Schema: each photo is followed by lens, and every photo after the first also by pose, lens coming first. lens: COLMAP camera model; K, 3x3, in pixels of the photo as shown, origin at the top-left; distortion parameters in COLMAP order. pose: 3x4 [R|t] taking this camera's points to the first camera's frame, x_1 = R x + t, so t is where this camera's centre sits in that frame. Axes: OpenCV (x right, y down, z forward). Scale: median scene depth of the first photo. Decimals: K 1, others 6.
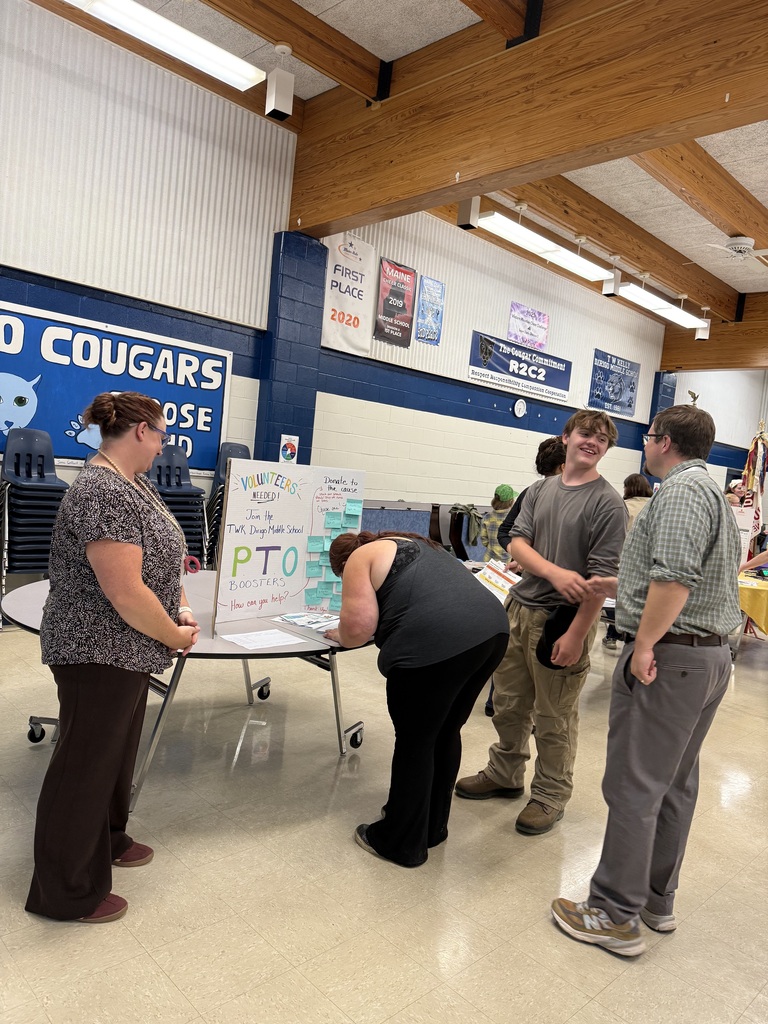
lens RADIAL K [[712.5, 0, 387.5], [0, 712.5, 518.1], [0, 0, 1]] dist [-0.011143, 0.002297]
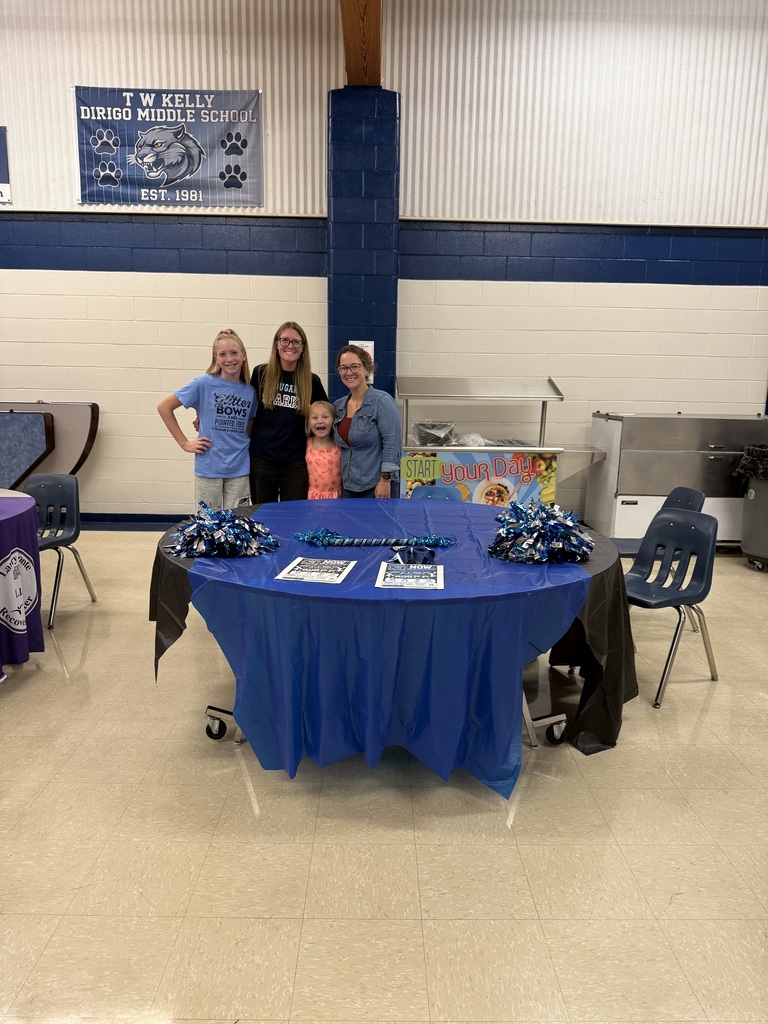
lens RADIAL K [[712.5, 0, 391.1], [0, 712.5, 504.9], [0, 0, 1]] dist [-0.011143, 0.002297]
pose [[0.724850, 0.046956, -0.687305, 0.915543], [-0.003828, 0.997934, 0.064140, 0.039809], [0.688896, -0.043861, 0.723532, 0.836938]]
